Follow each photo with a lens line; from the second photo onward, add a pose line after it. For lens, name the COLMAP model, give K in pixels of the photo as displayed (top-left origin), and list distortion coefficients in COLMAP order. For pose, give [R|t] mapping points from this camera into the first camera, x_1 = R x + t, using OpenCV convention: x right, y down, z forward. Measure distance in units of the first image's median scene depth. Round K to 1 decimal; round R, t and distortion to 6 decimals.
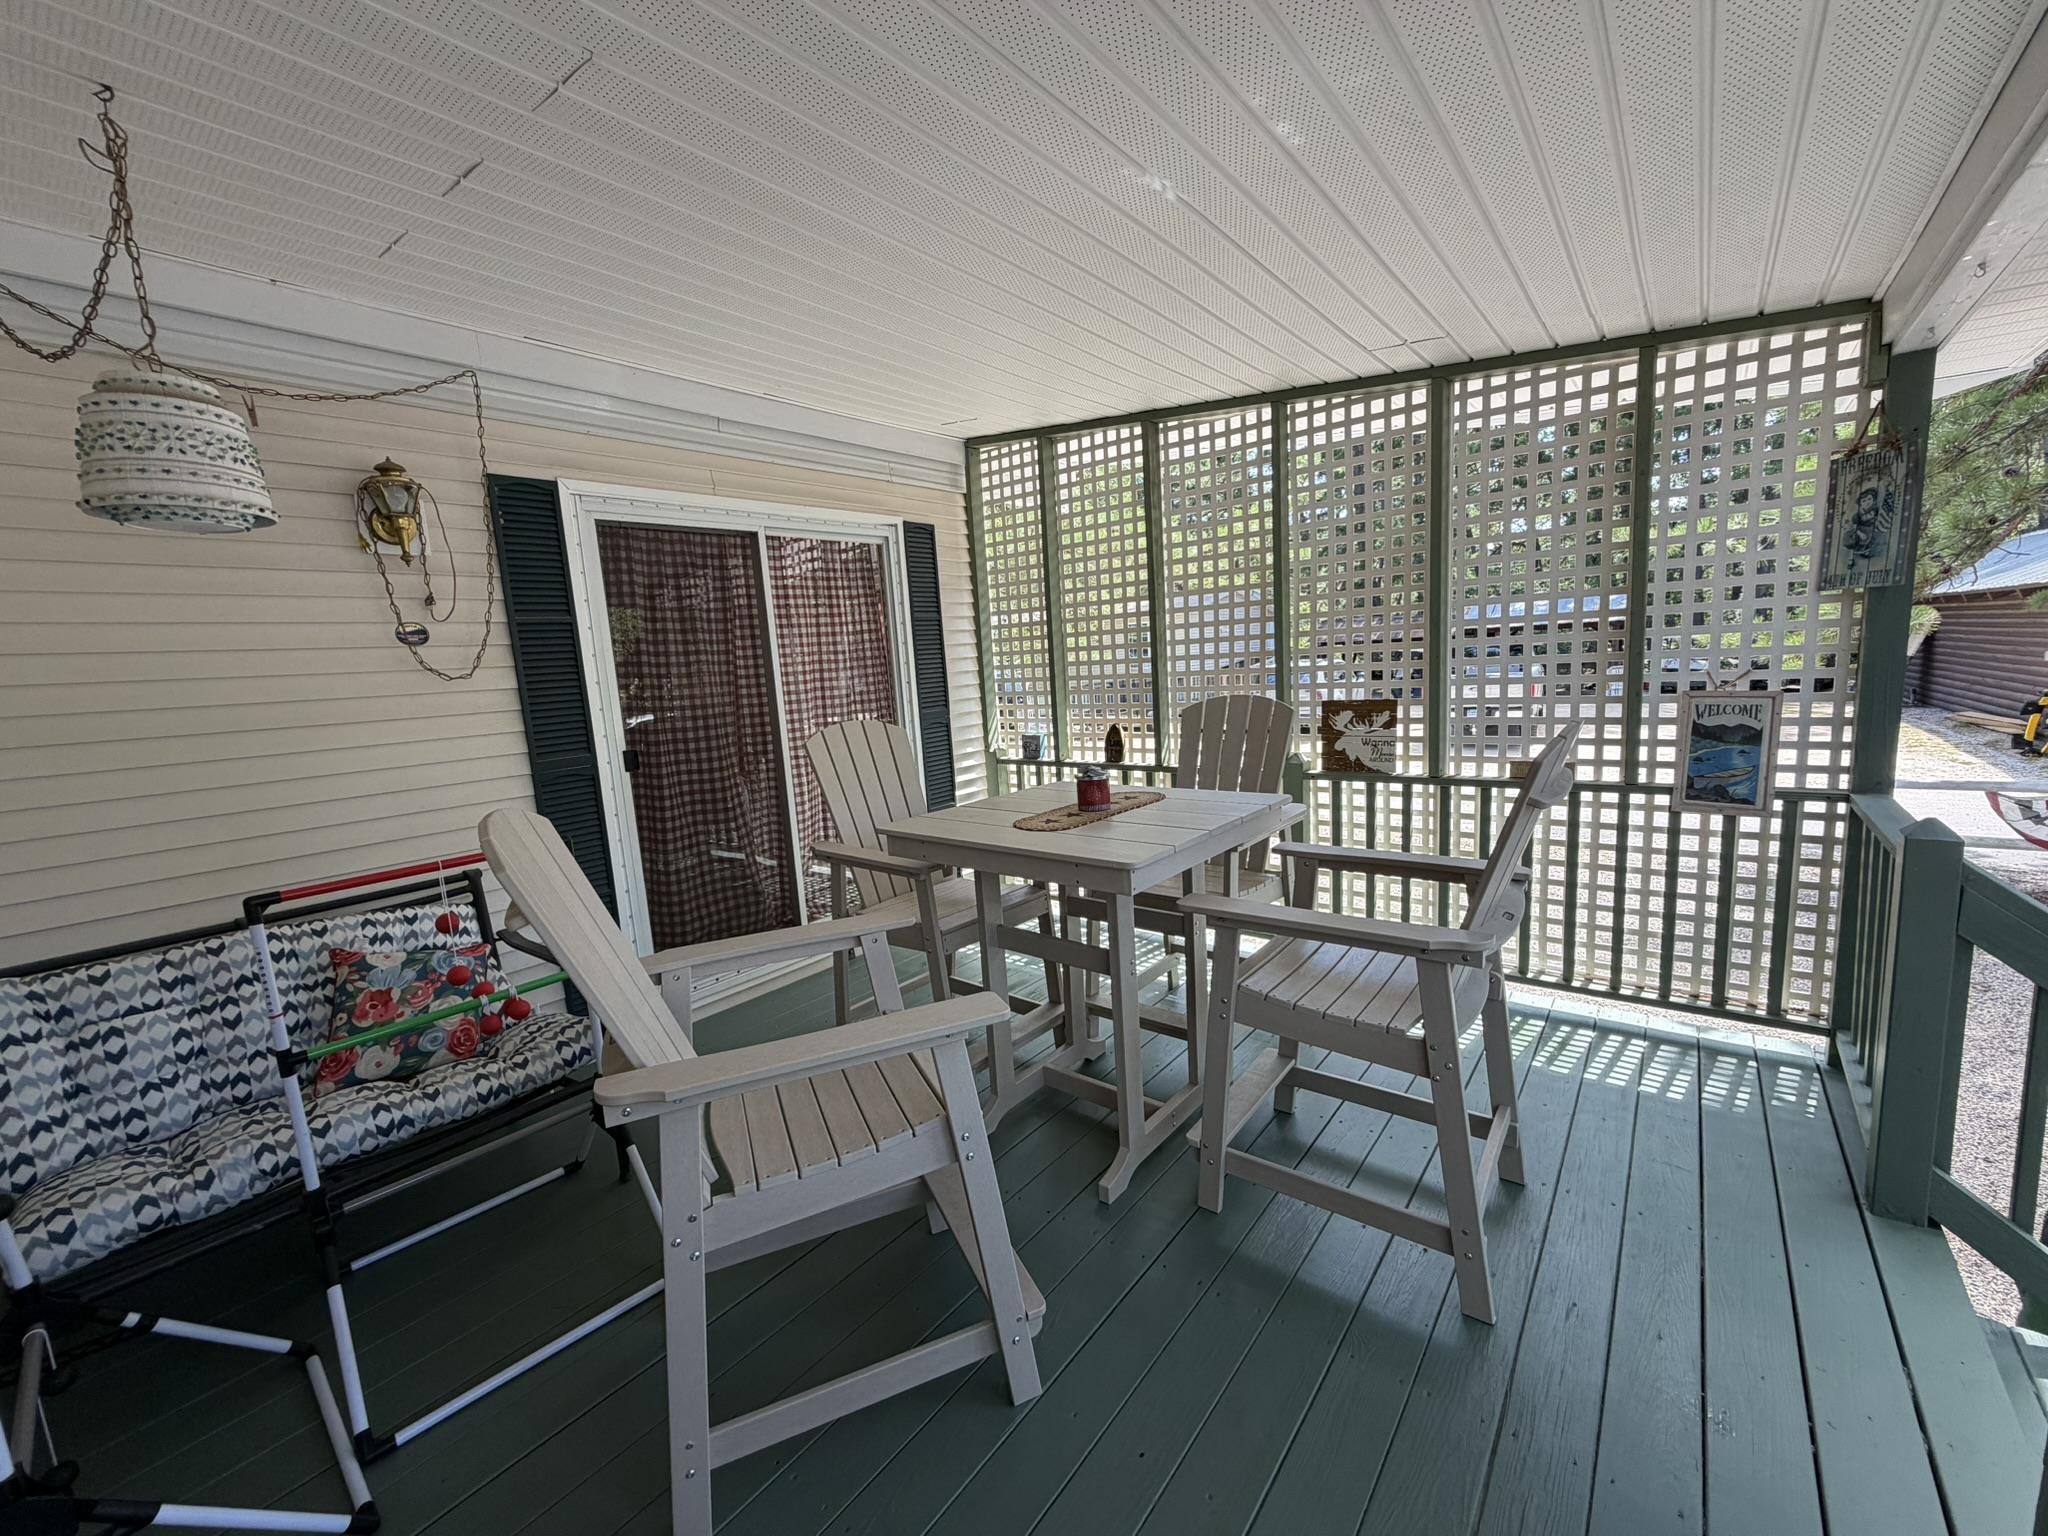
lens RADIAL K [[816.8, 0, 1023.8], [0, 816.8, 770.9], [0, 0, 1]] dist [-0.000170, 0.000313]
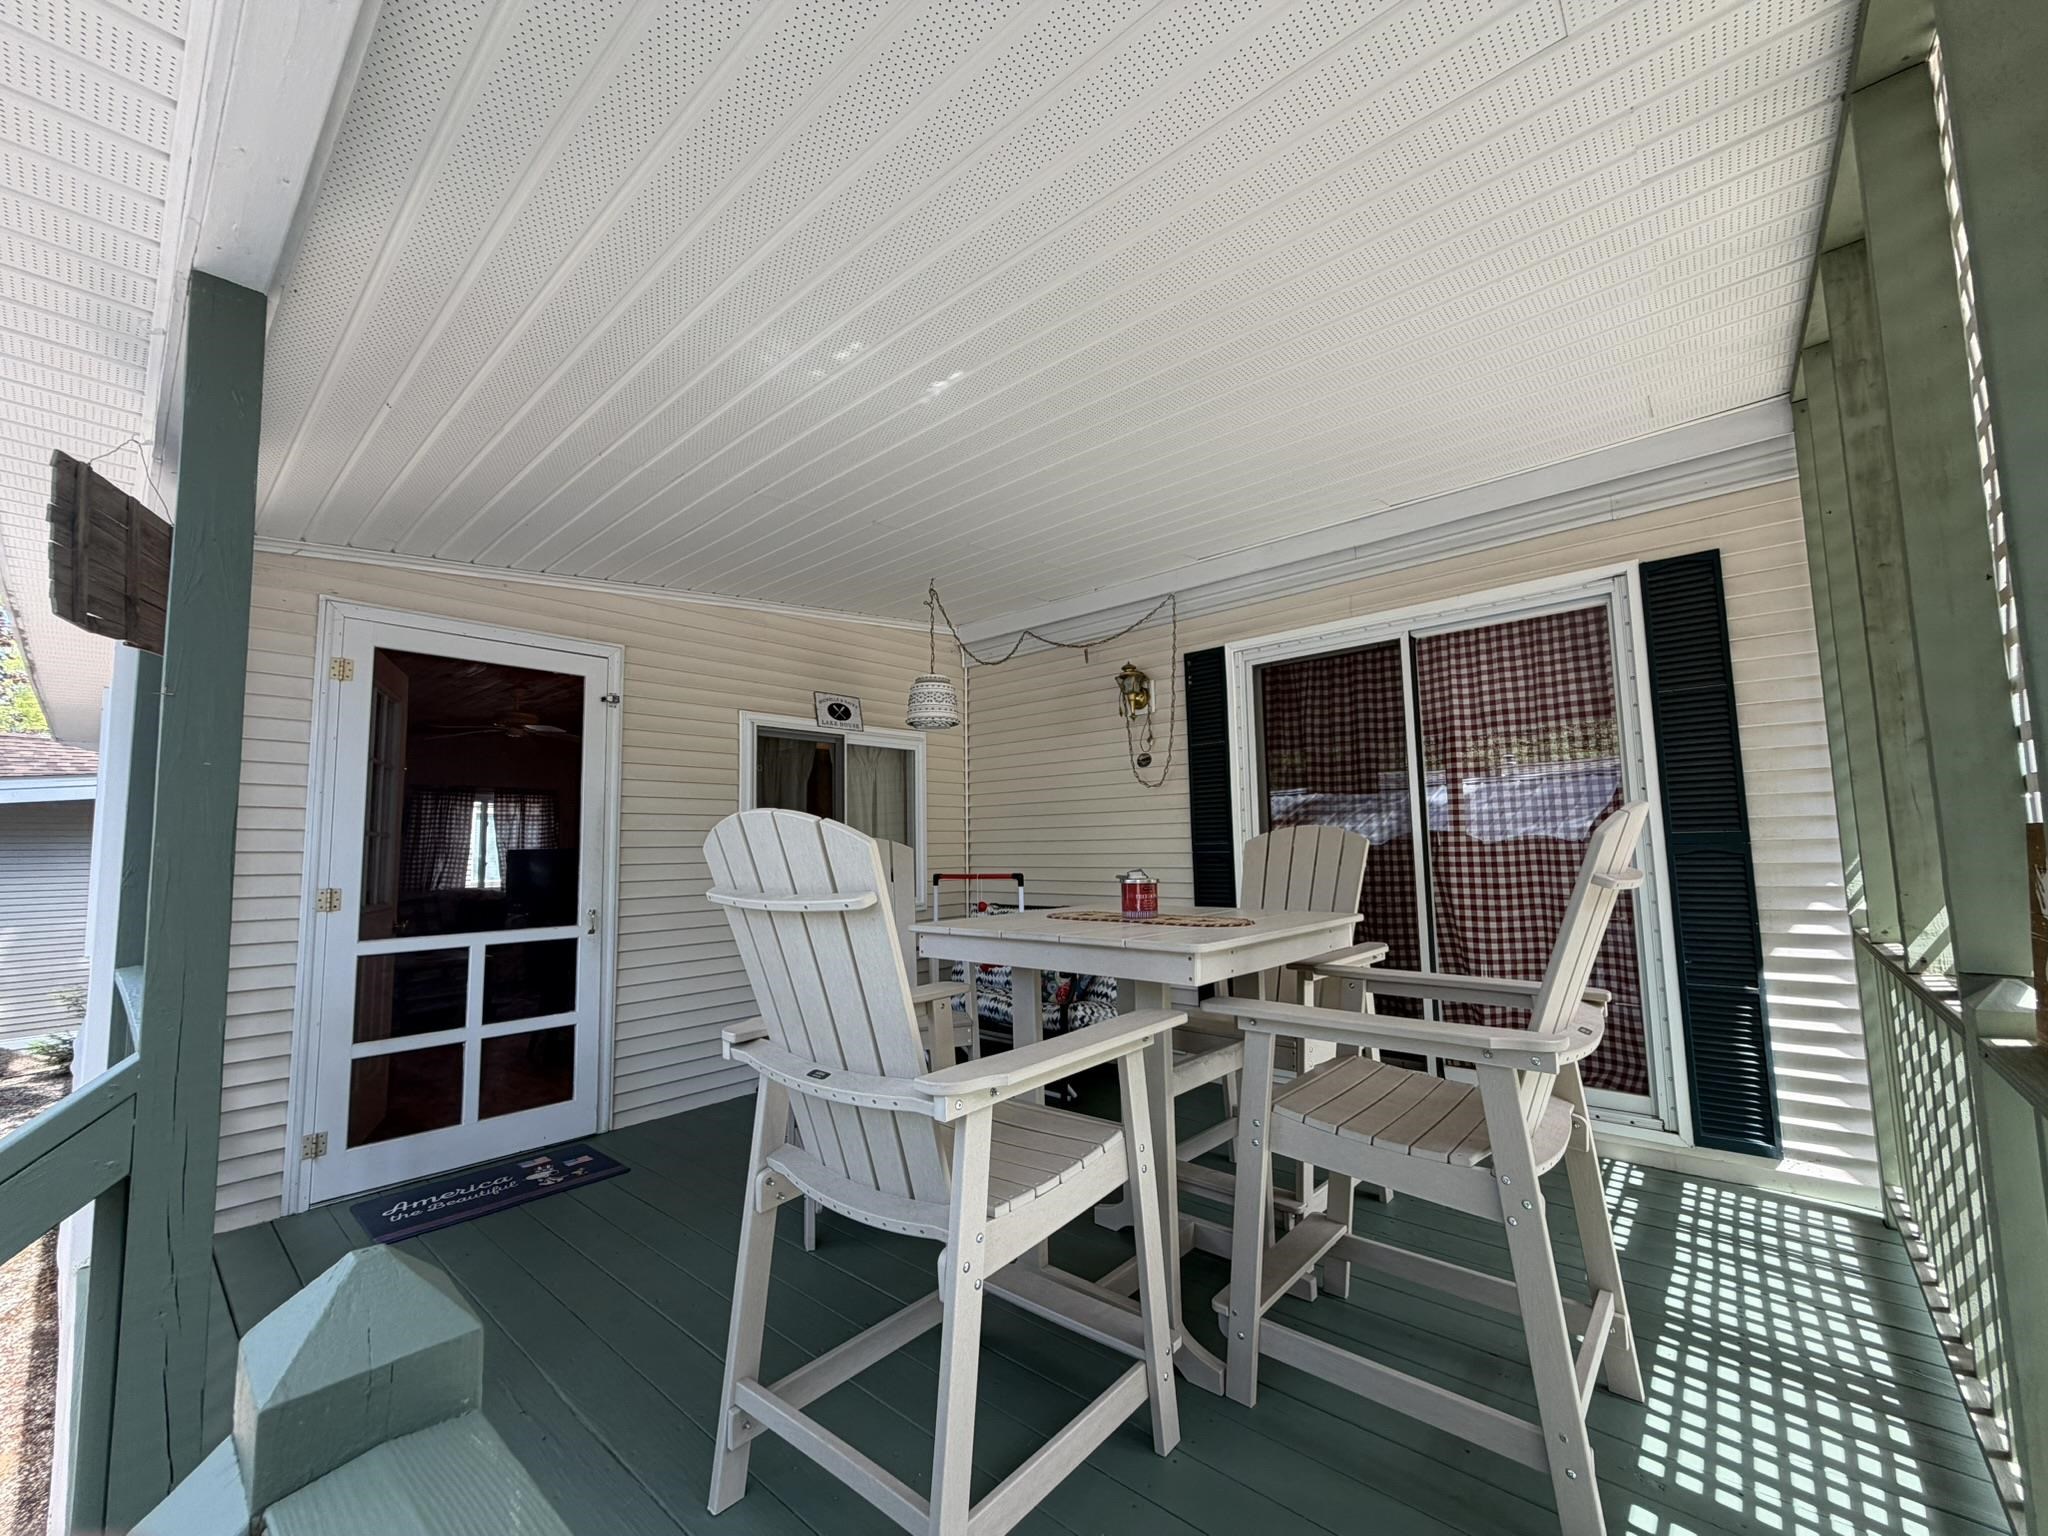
lens RADIAL K [[816.8, 0, 1023.6], [0, 816.8, 772.4], [0, 0, 1]] dist [-0.000170, 0.000313]
pose [[-0.043740, -0.026219, -0.998699, 0.802393], [-0.115682, 0.993064, -0.021004, -0.065203], [0.992323, 0.114613, -0.046469, 0.711047]]
